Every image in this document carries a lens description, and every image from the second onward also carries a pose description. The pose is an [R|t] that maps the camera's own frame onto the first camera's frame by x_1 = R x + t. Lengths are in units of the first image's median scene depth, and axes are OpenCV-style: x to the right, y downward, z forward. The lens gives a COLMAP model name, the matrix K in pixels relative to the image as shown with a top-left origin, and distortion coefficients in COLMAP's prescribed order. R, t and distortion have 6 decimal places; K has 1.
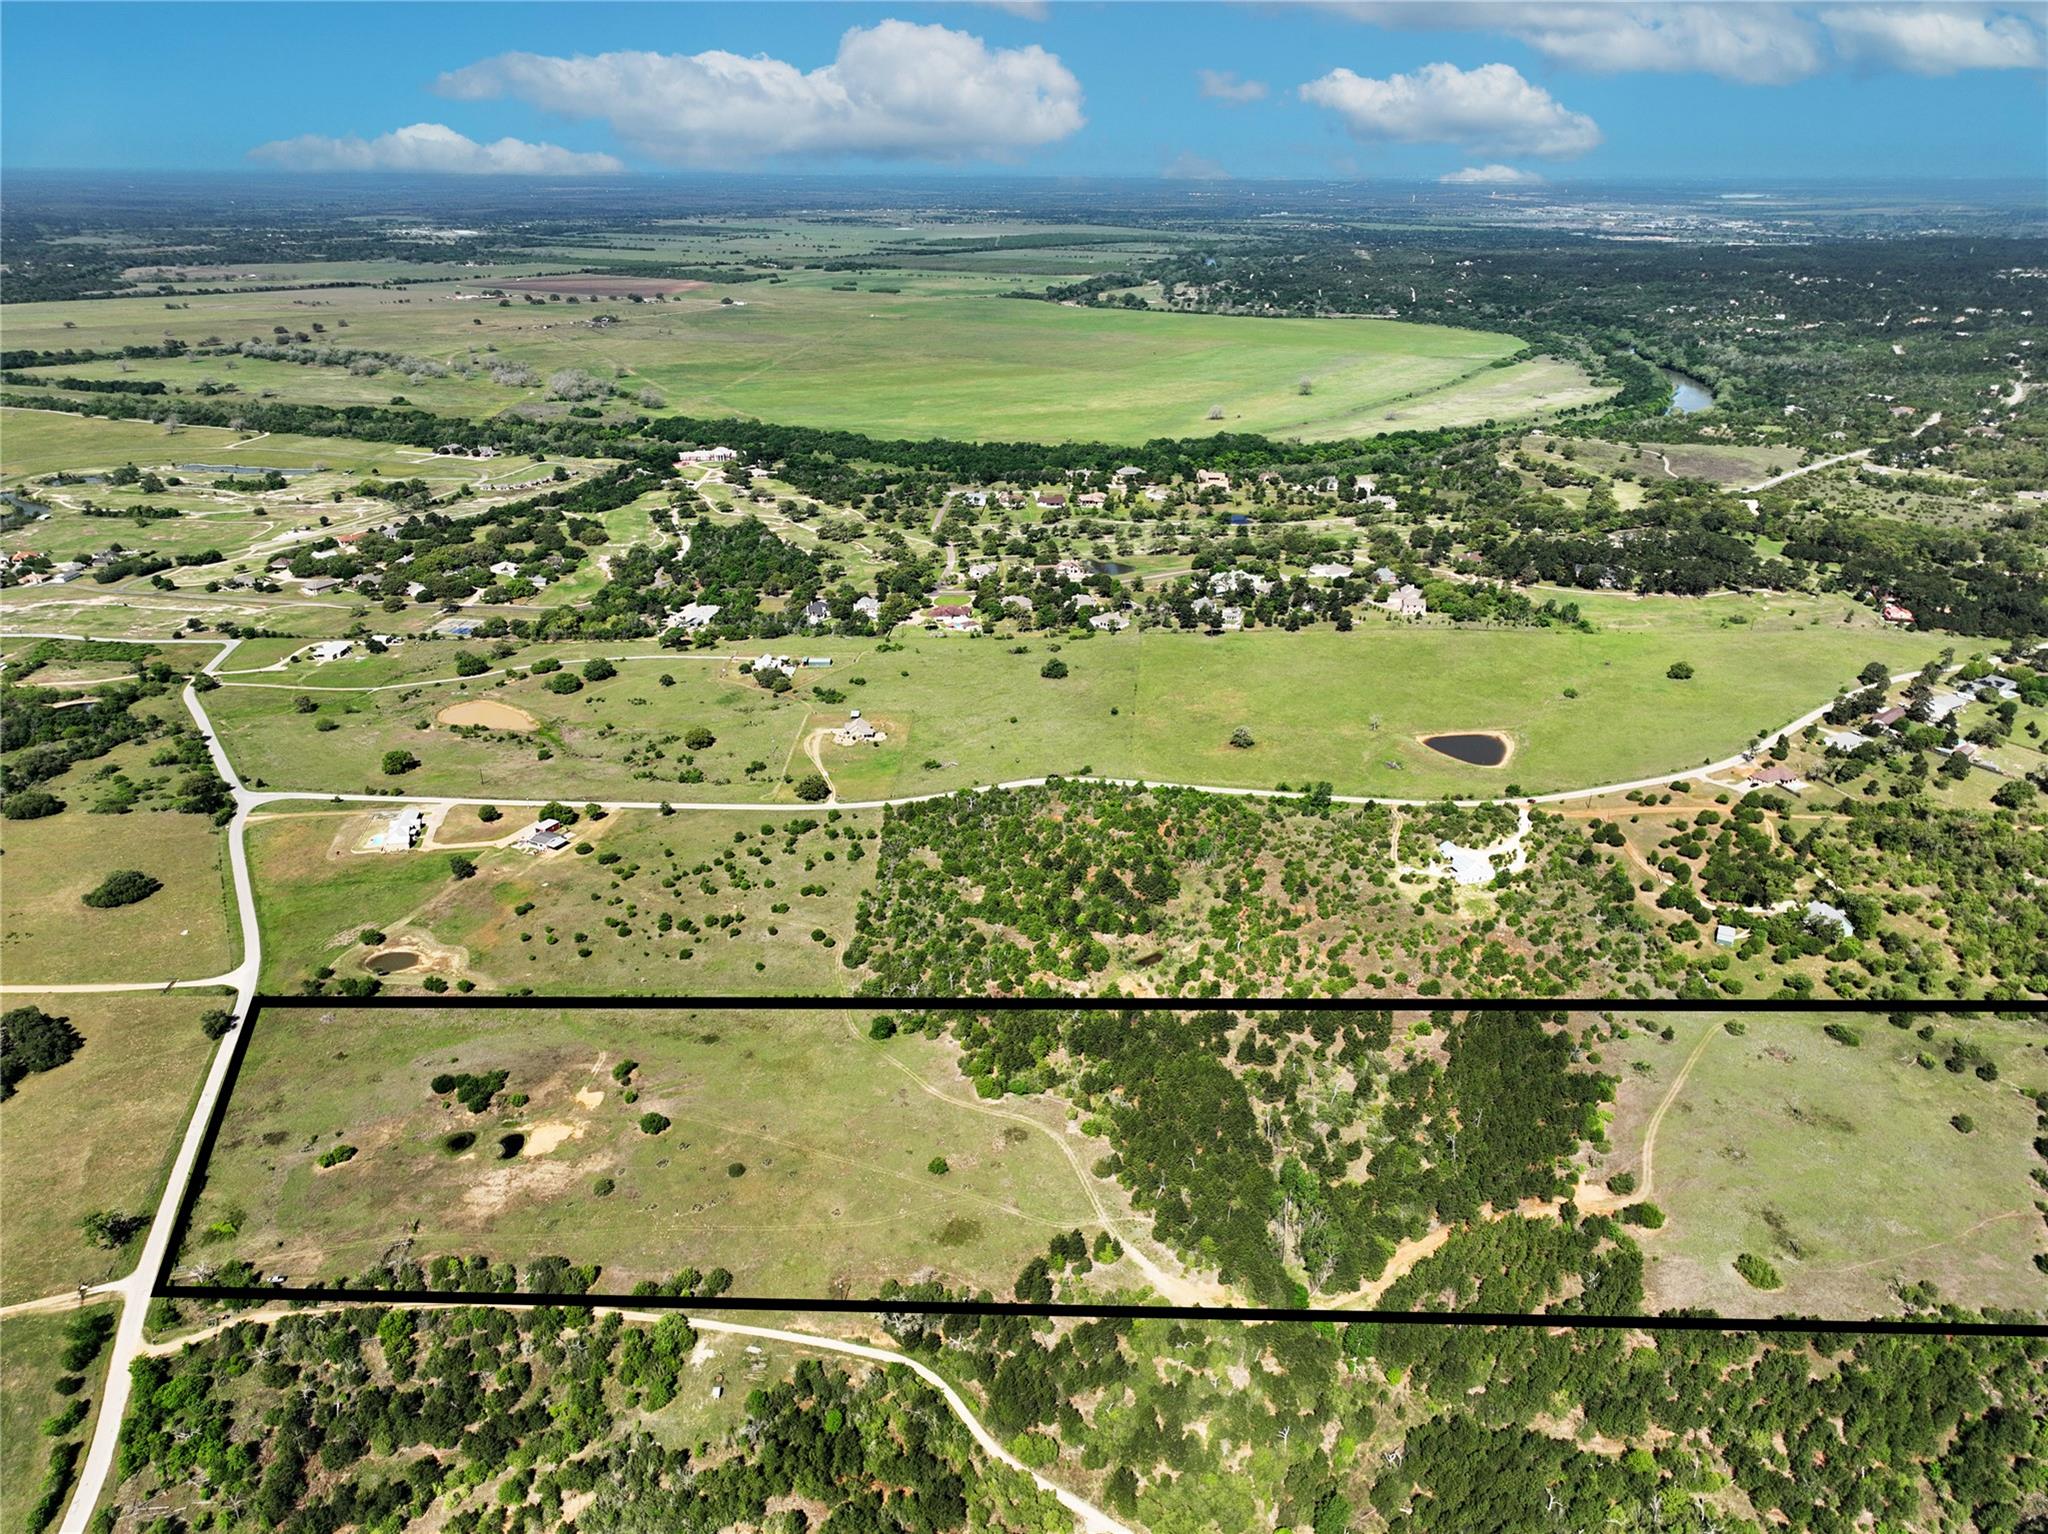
lens RADIAL K [[1441.1, 0, 1023.3], [0, 1441.1, 764.9], [0, 0, 1]] dist [-0.002832, 0.020541]
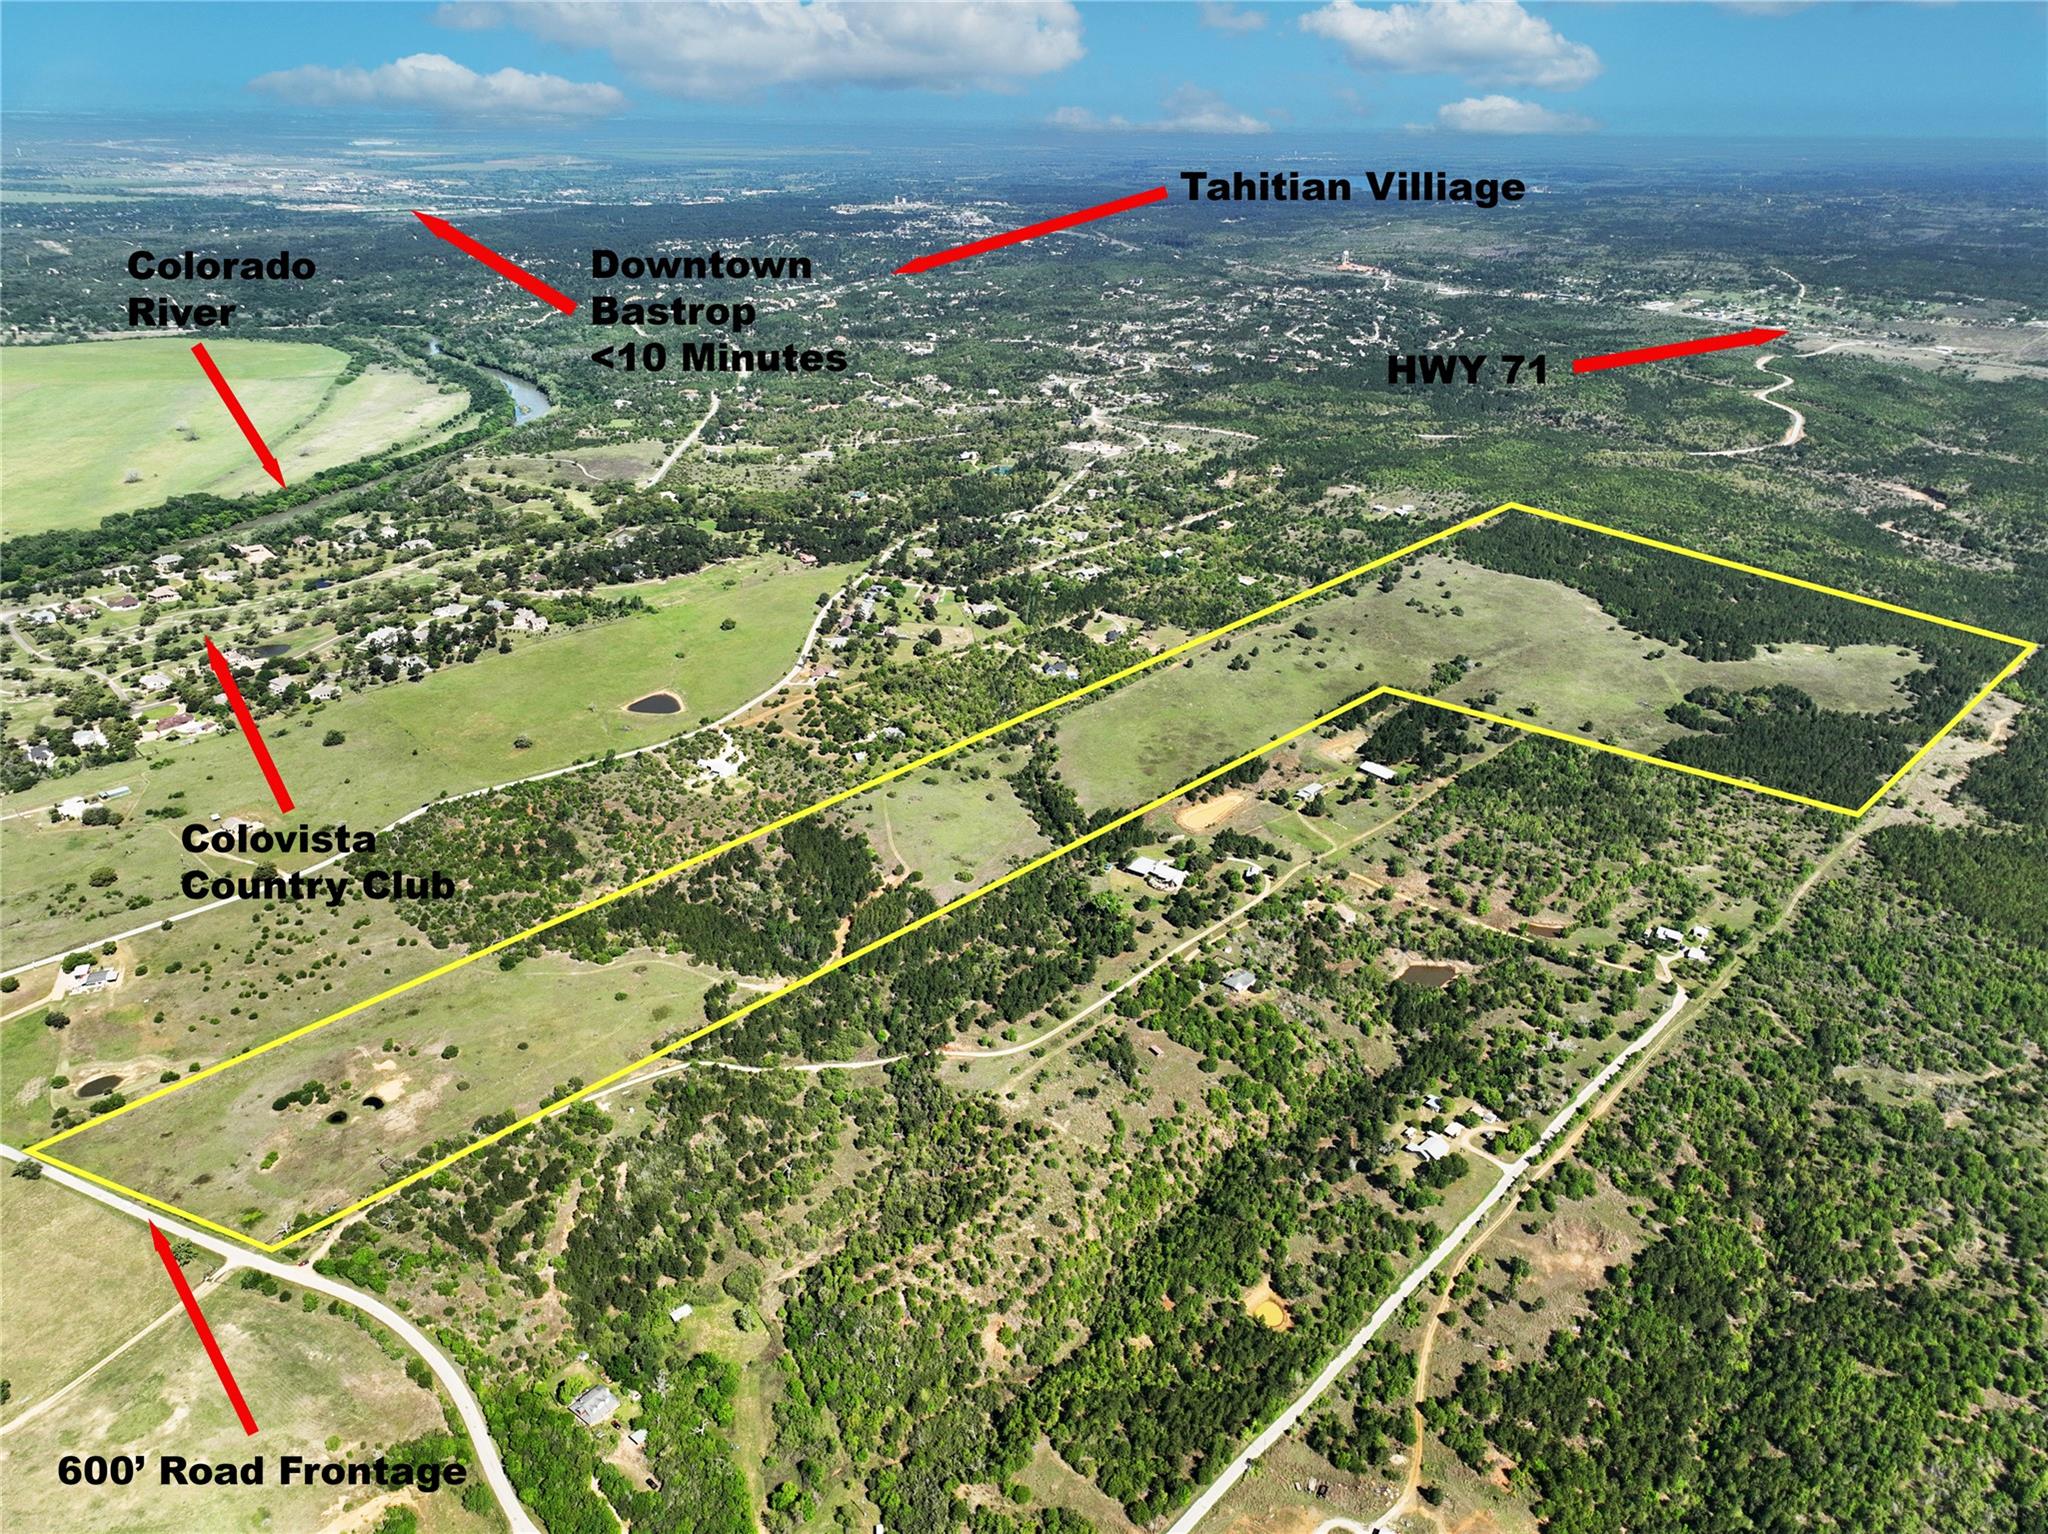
lens RADIAL K [[1441.1, 0, 1024.9], [0, 1441.1, 770.1], [0, 0, 1]] dist [-0.002832, 0.020541]
pose [[0.665834, -0.307689, 0.679700, -0.606221], [0.275884, 0.947970, 0.158874, -0.098277], [-0.693219, 0.081735, 0.716077, -0.474423]]
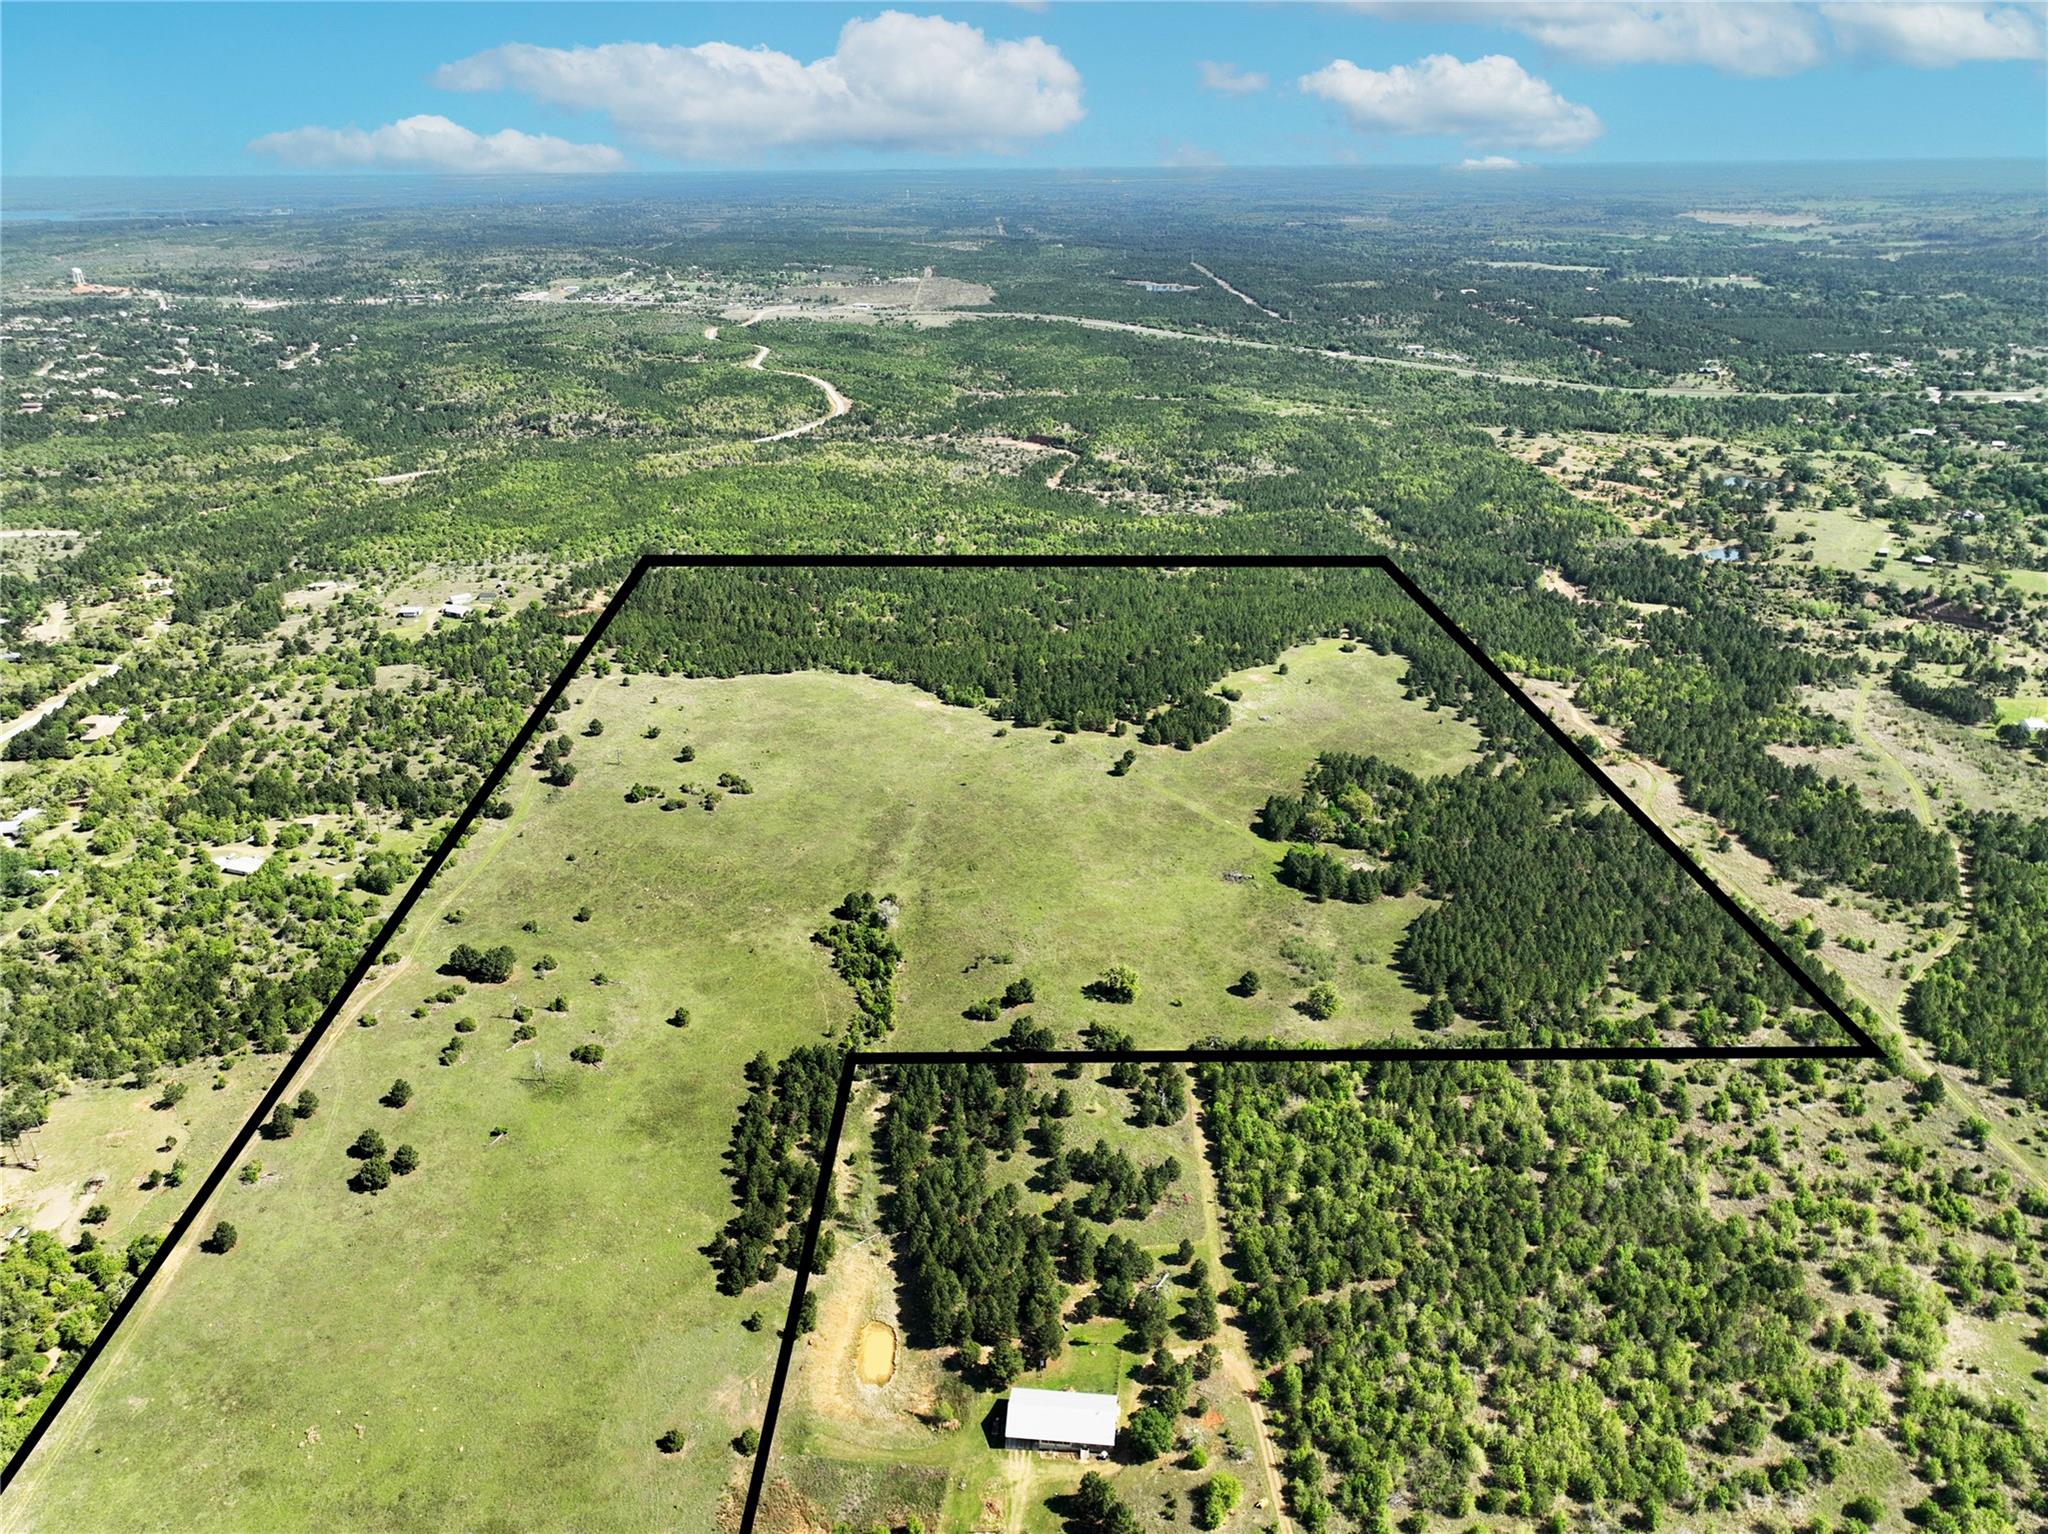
lens RADIAL K [[1441.1, 0, 1016.0], [0, 1441.1, 778.8], [0, 0, 1]] dist [-0.002832, 0.020541]
pose [[-0.052997, -0.399864, 0.915041, 0.435716], [0.393051, 0.834010, 0.387219, -0.130561], [-0.917988, 0.380179, 0.112966, 0.321997]]
